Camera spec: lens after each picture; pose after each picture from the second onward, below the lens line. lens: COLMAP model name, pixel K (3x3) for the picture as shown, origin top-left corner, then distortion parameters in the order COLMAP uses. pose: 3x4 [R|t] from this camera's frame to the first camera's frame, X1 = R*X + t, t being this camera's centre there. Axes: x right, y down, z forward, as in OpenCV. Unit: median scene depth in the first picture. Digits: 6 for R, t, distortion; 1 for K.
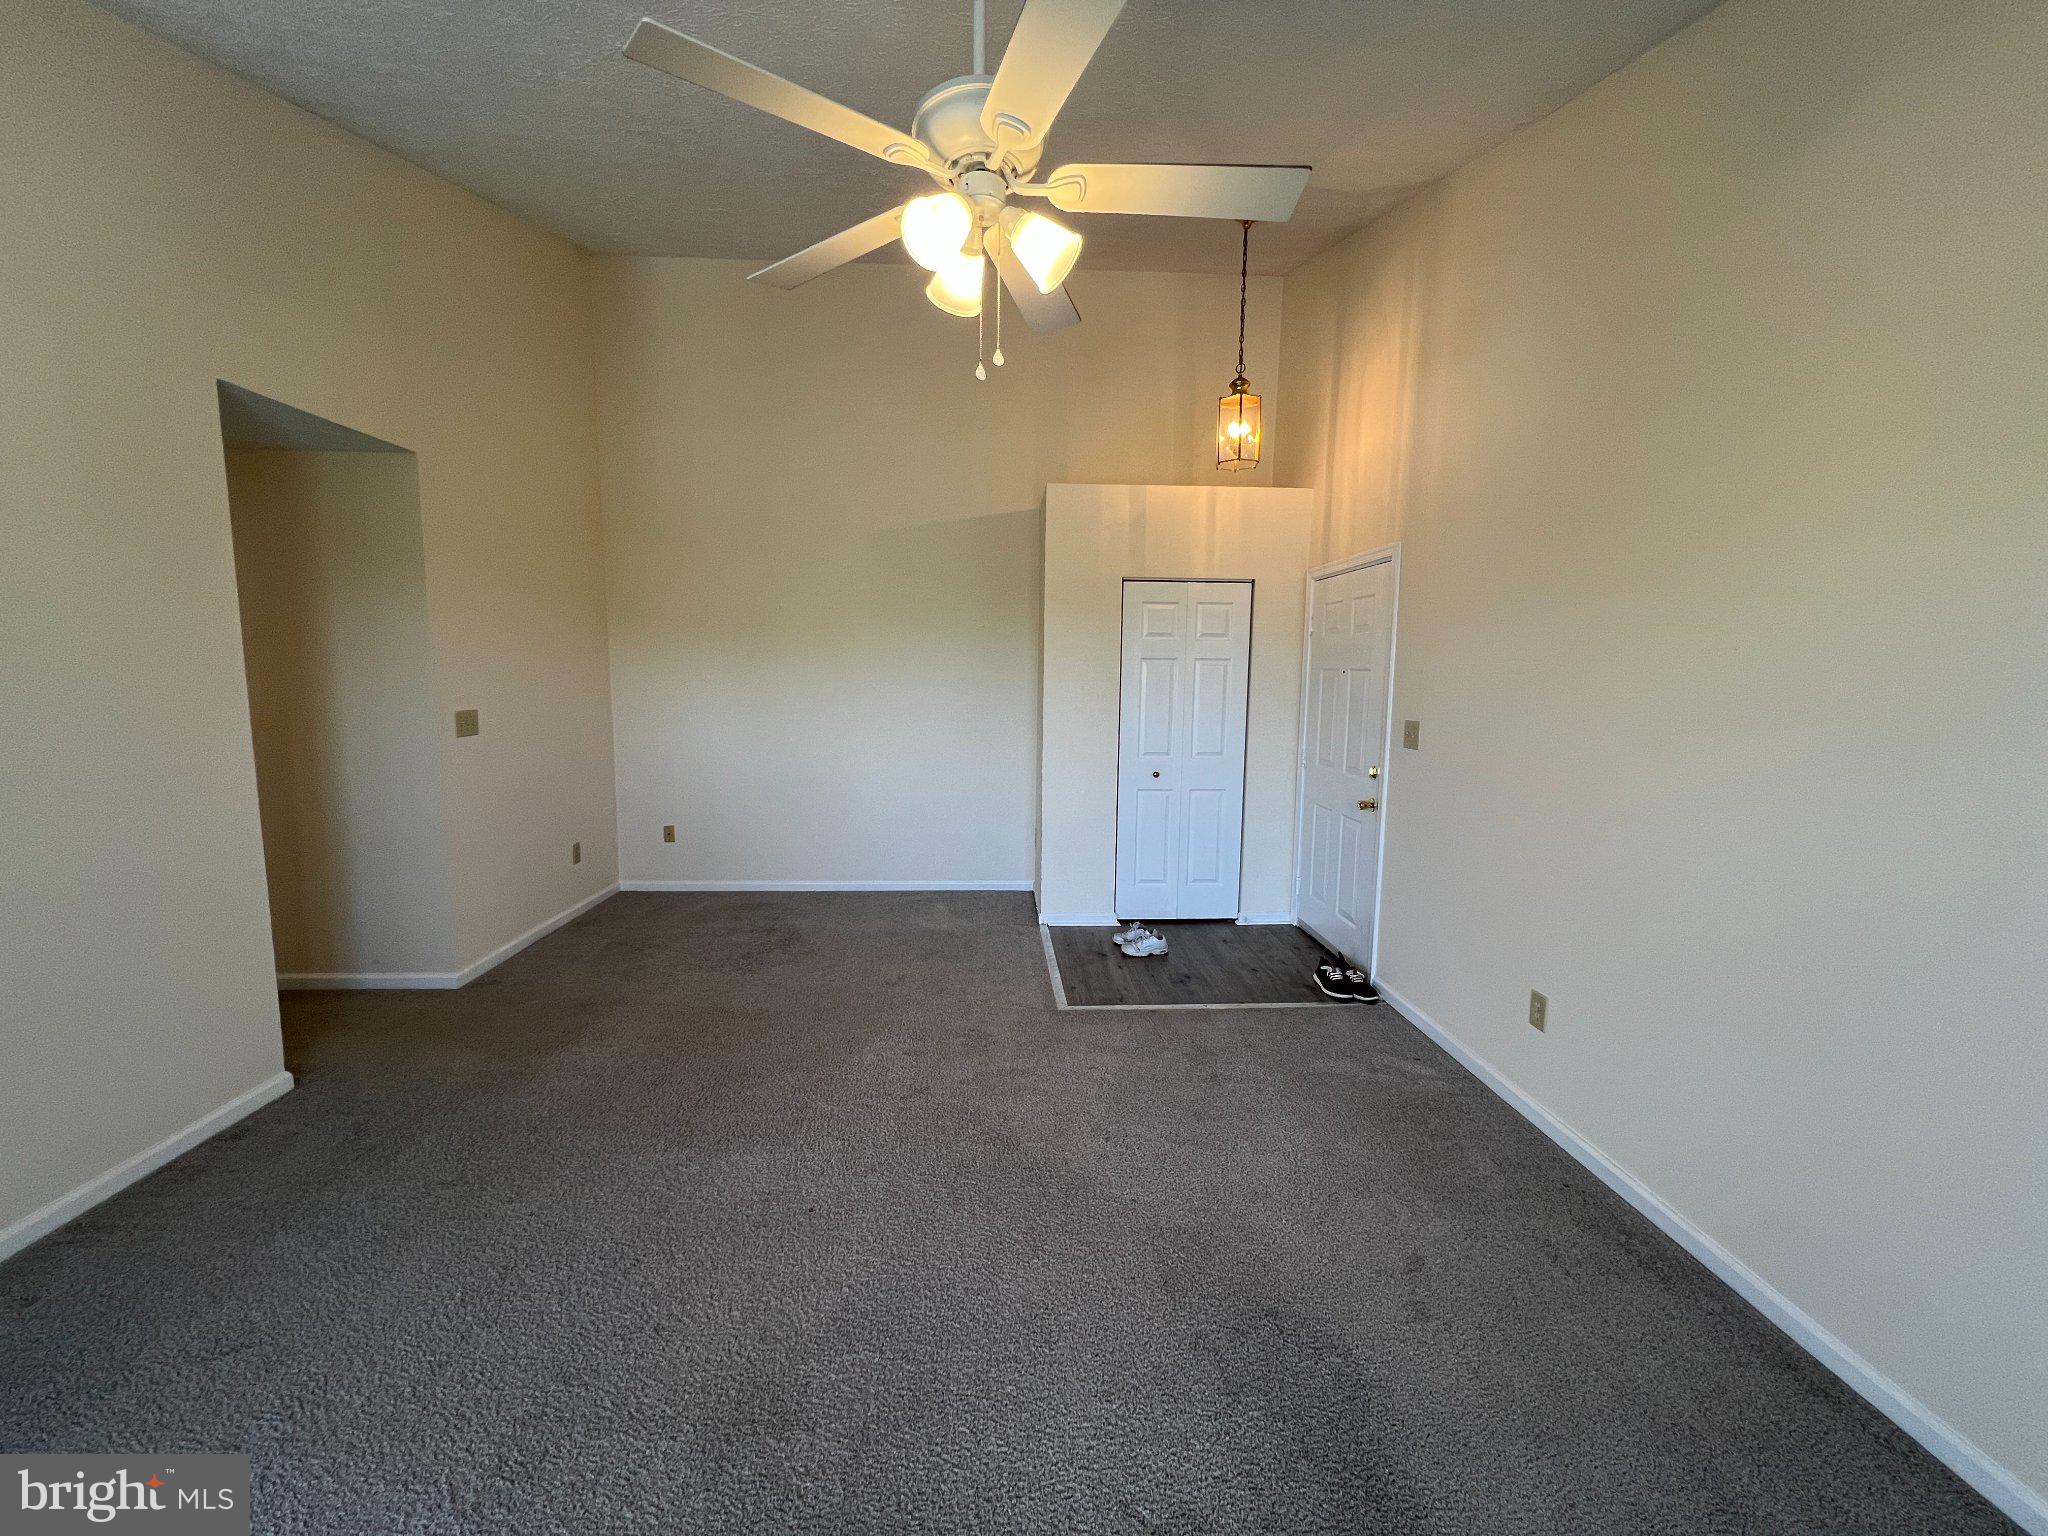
lens RADIAL K [[828.1, 0, 1024.0], [0, 828.1, 768.0], [0, 0, 1]] dist [0.000874, -0.000094]
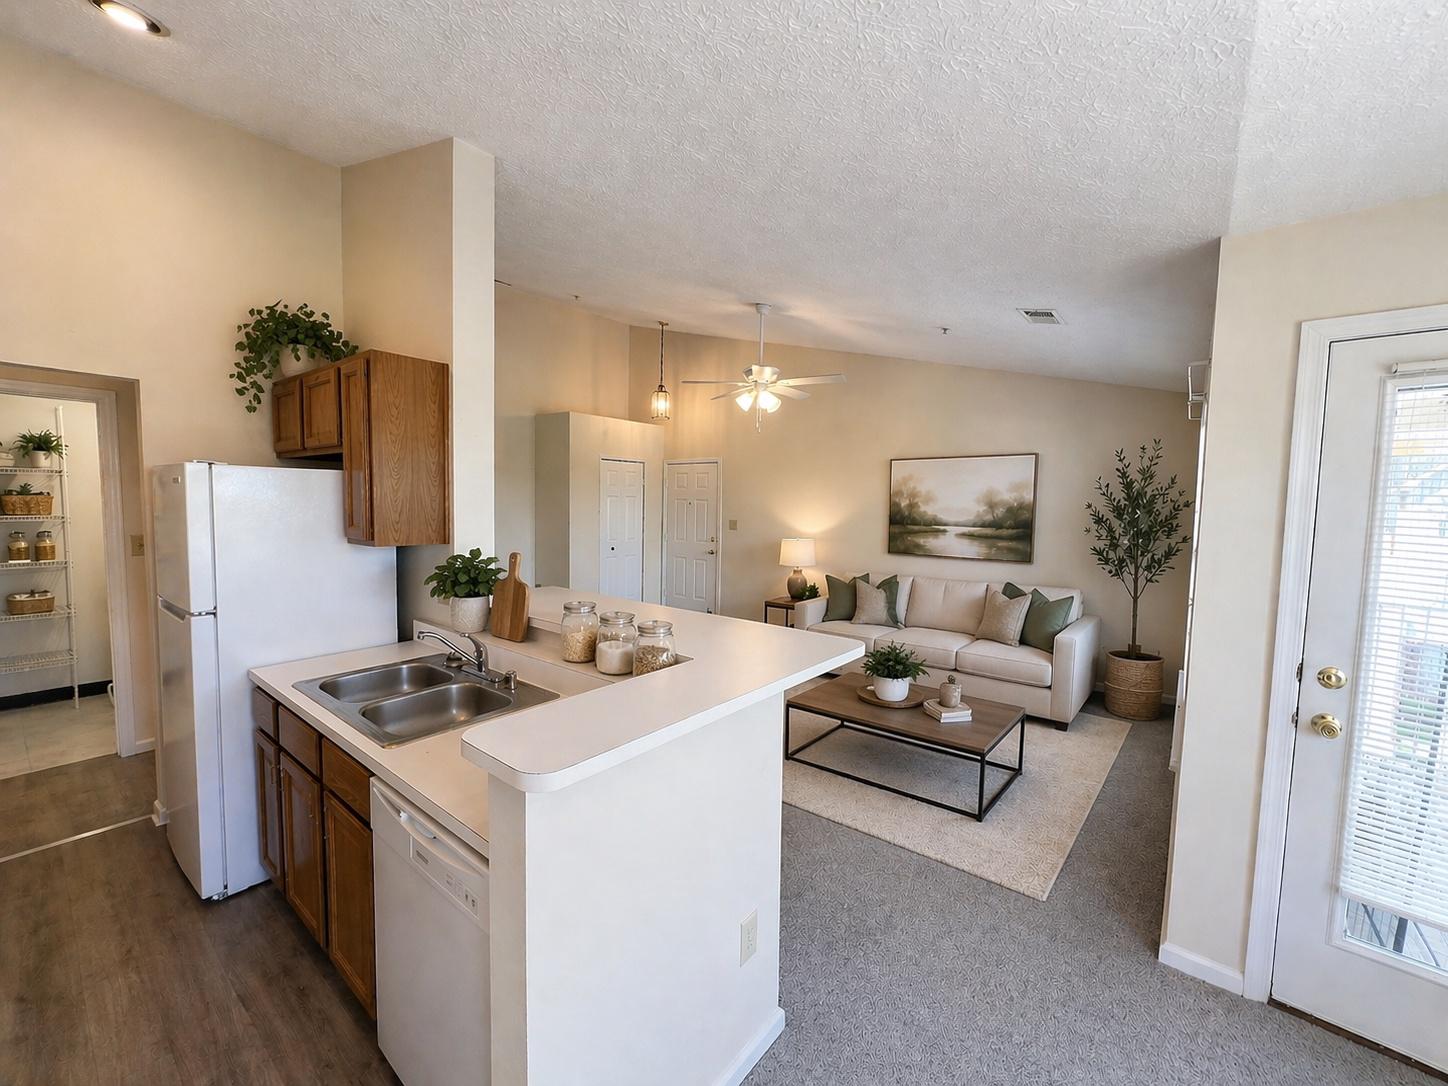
lens RADIAL K [[585.5, 0, 724.0], [0, 585.5, 543.0], [0, 0, 1]] dist [0.000874, -0.000094]
pose [[0.652854, -0.050380, 0.755806, -0.971527], [0.077436, 0.996997, -0.000430, 0.019747], [-0.753515, 0.058807, 0.654795, -0.266513]]
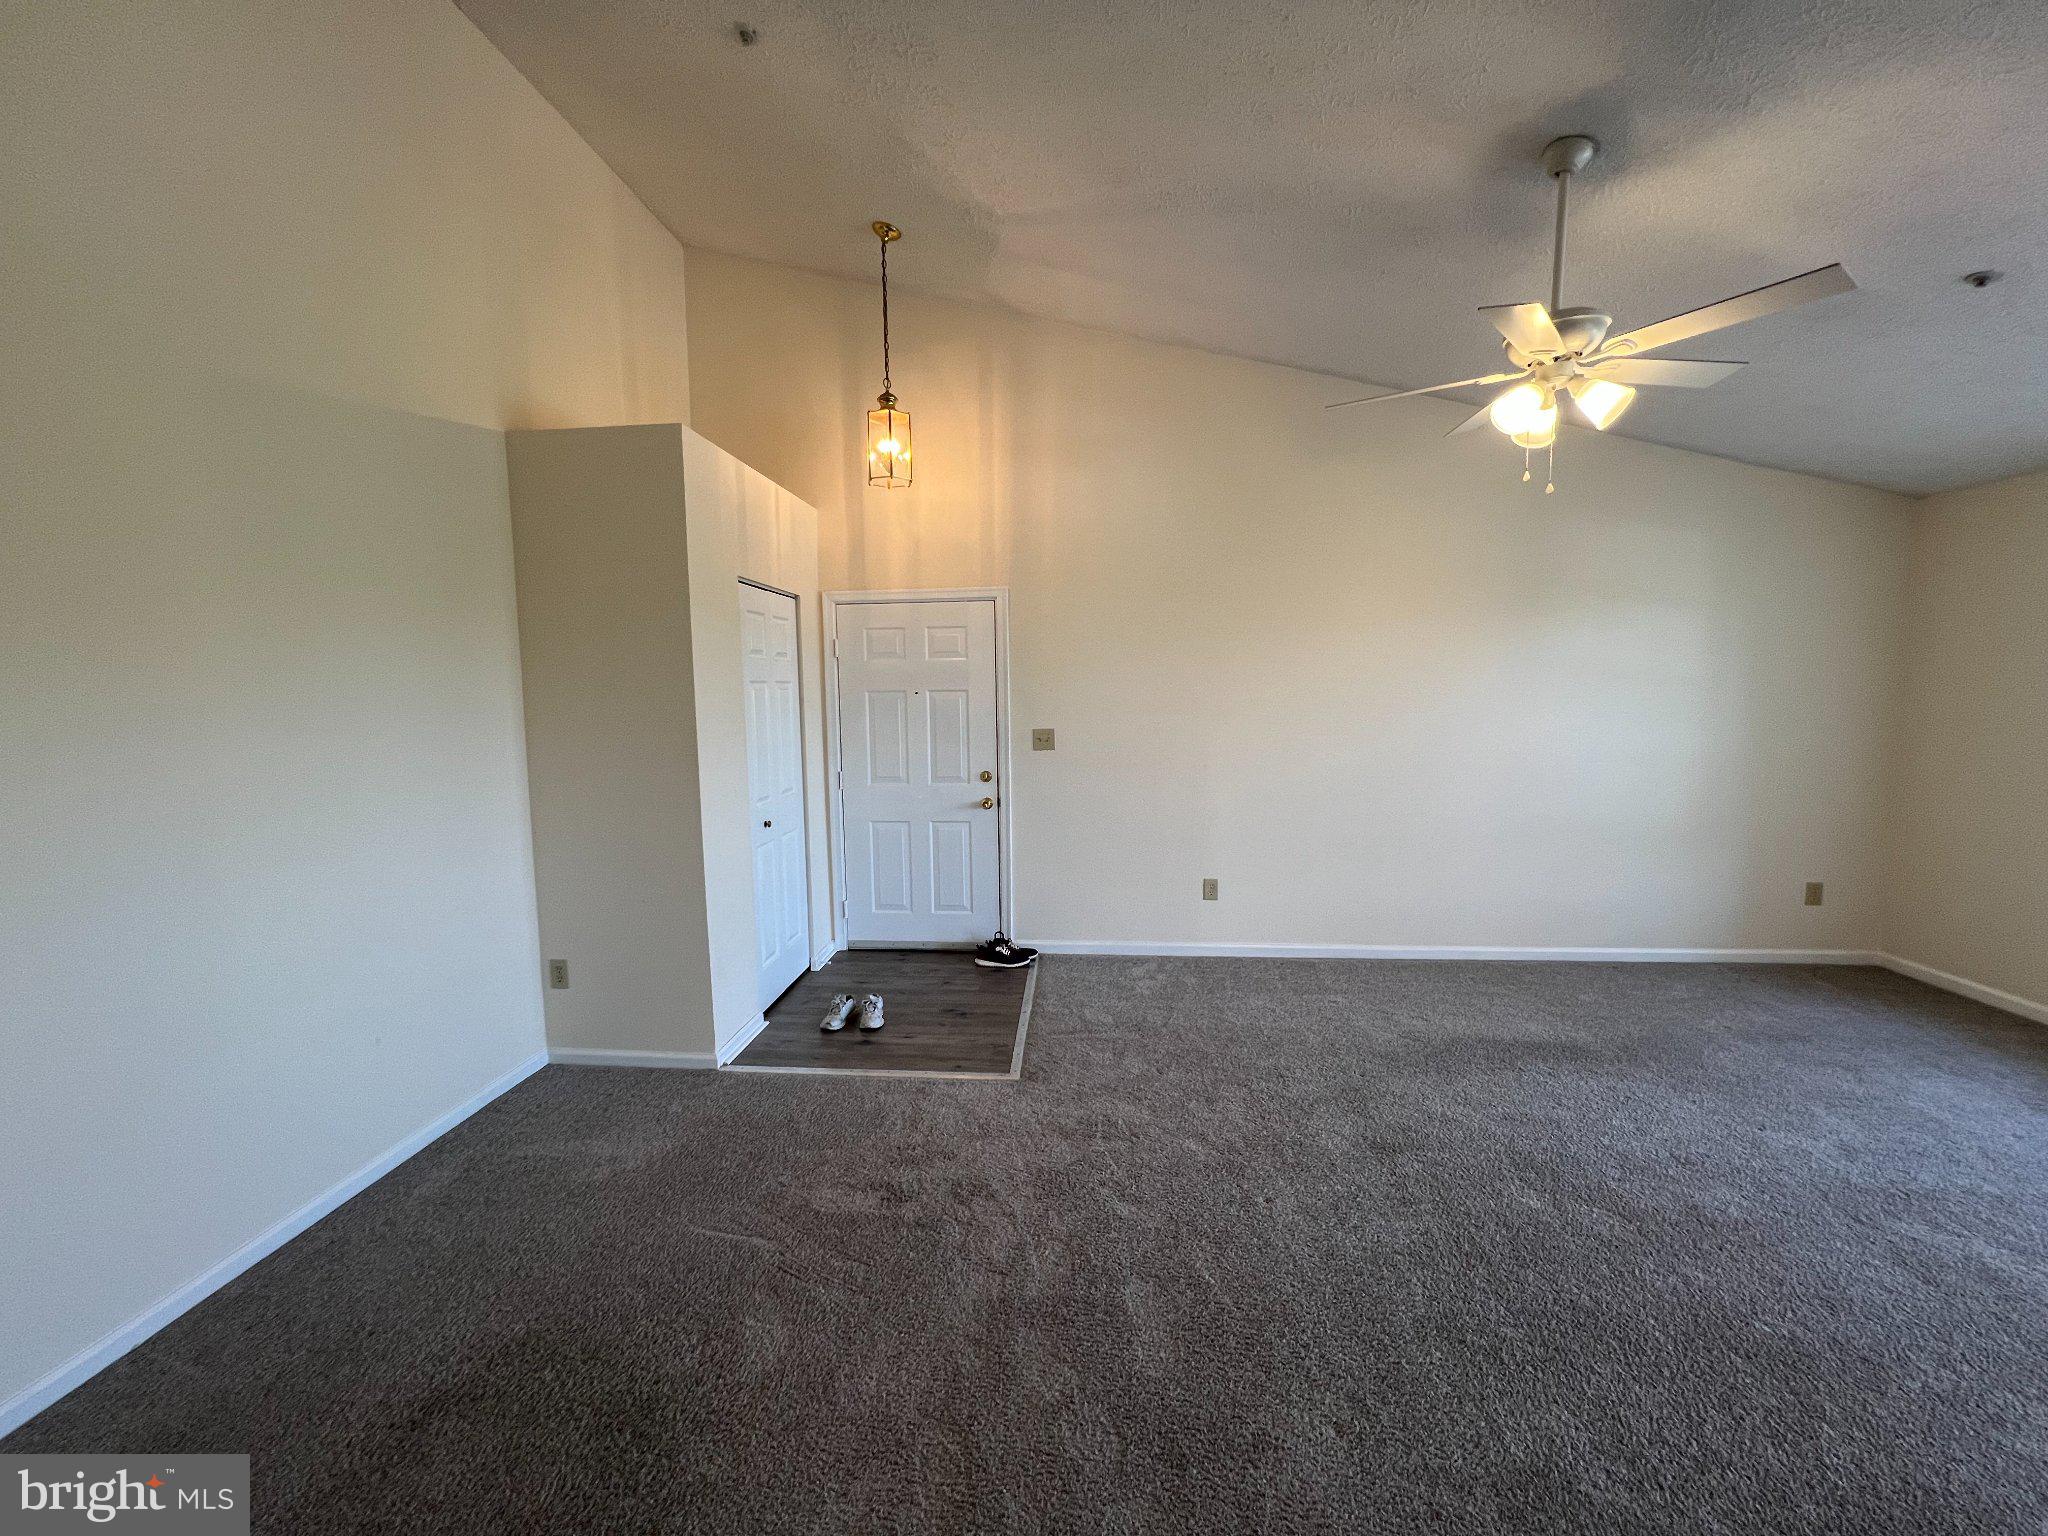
lens RADIAL K [[828.1, 0, 1024.0], [0, 828.1, 768.0], [0, 0, 1]] dist [0.000874, -0.000094]
pose [[0.132962, -0.106611, 0.985371, -0.723071], [0.133314, 0.987087, 0.088807, -0.101682], [-0.982114, 0.119556, 0.145458, 0.757841]]
